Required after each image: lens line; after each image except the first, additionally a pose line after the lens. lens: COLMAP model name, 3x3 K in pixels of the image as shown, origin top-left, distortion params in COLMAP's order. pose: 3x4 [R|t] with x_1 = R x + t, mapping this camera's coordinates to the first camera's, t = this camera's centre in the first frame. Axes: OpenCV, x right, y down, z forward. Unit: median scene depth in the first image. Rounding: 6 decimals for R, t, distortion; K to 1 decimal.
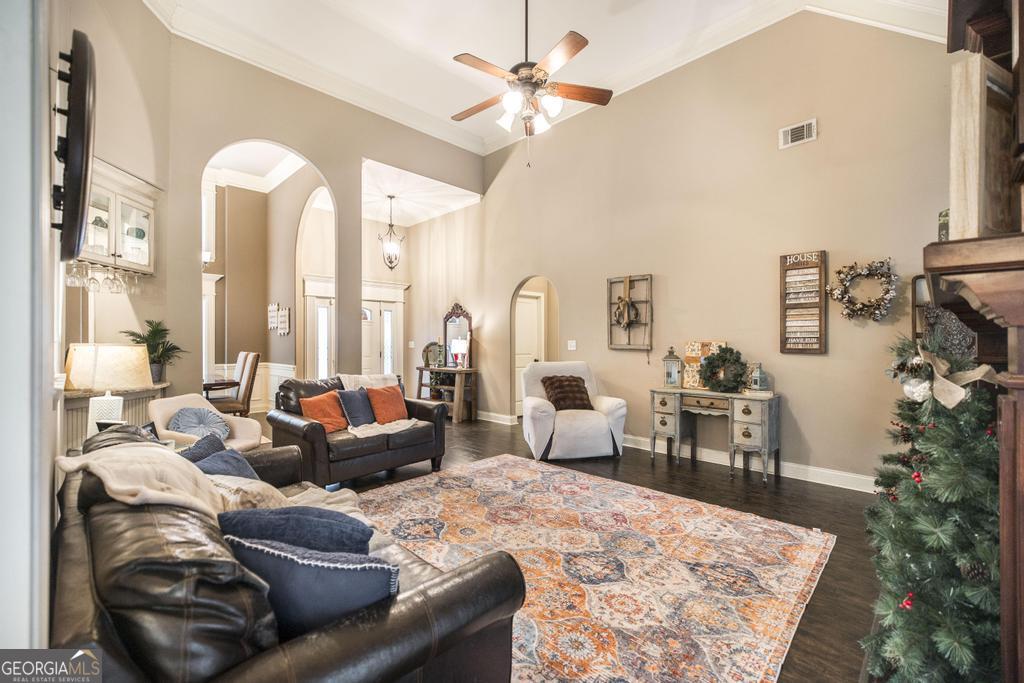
lens RADIAL K [[433.0, 0, 515.0], [0, 433.0, 341.6], [0, 0, 1]] dist [0.004225, -0.000658]
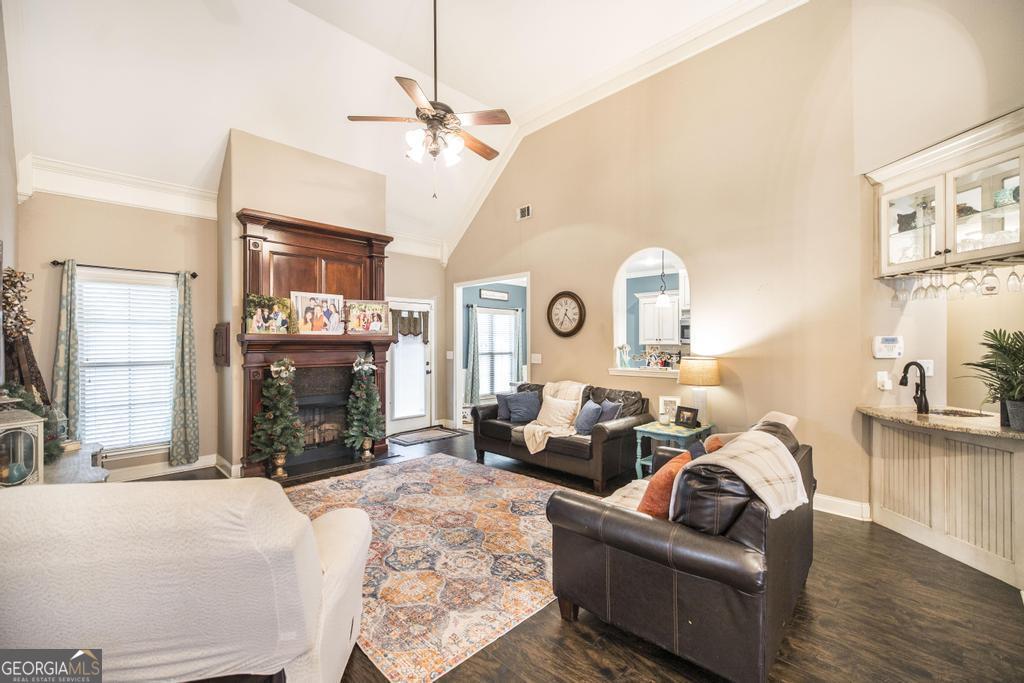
lens RADIAL K [[433.0, 0, 512.0], [0, 433.0, 341.3], [0, 0, 1]] dist [0.004225, -0.000658]
pose [[-0.999966, 0.002282, 0.007874, -0.154356], [0.002248, 0.999988, -0.004322, -0.038531], [-0.007883, -0.004304, -0.999960, 1.935447]]
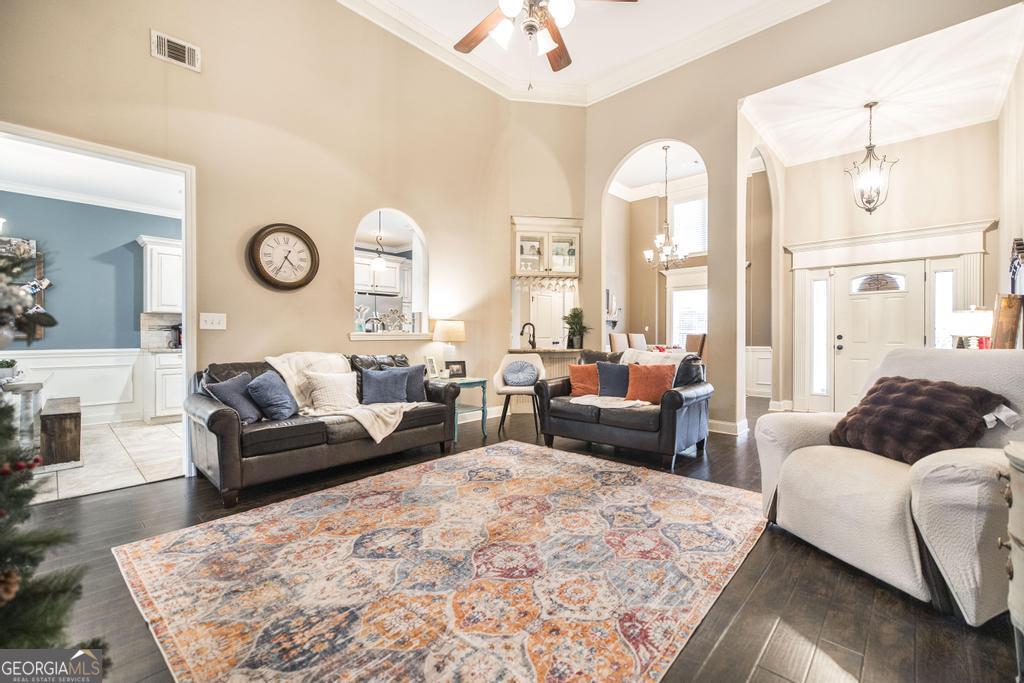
lens RADIAL K [[433.0, 0, 512.6], [0, 433.0, 336.0], [0, 0, 1]] dist [0.004225, -0.000658]
pose [[0.025488, 0.001234, -0.999674, 0.791524], [-0.001293, 0.999998, 0.001201, 0.055694], [0.999674, 0.001262, 0.025490, 0.885130]]
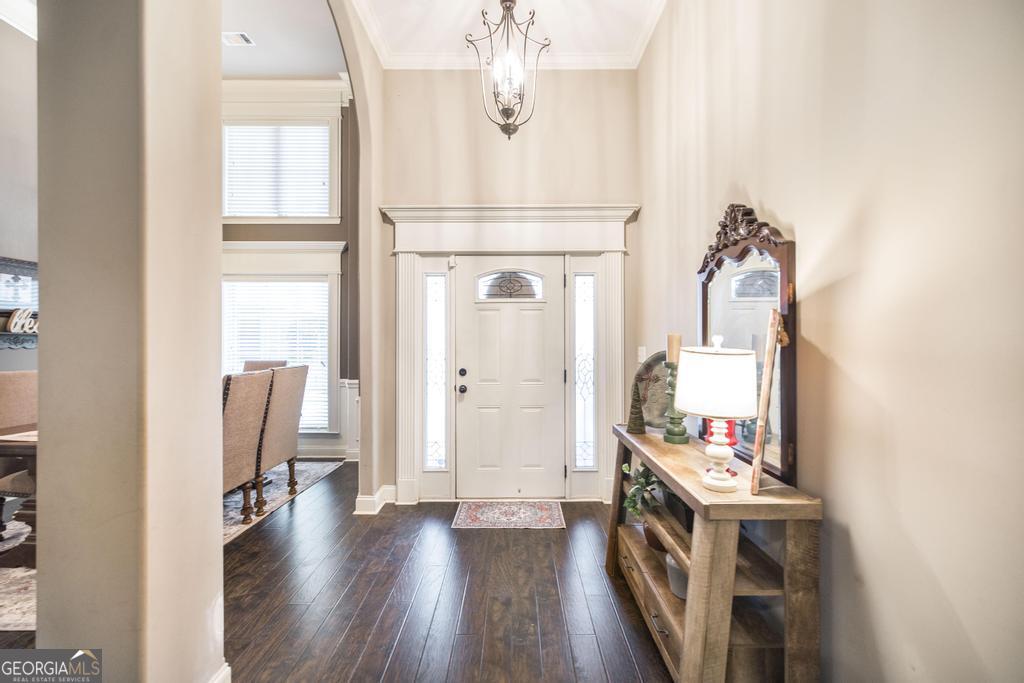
lens RADIAL K [[433.0, 0, 512.2], [0, 433.0, 335.4], [0, 0, 1]] dist [0.004225, -0.000658]
pose [[0.699260, -0.007139, -0.714832, -0.097647], [0.002231, 0.999967, -0.007804, -0.020484], [0.714864, 0.003863, 0.699253, 1.607064]]
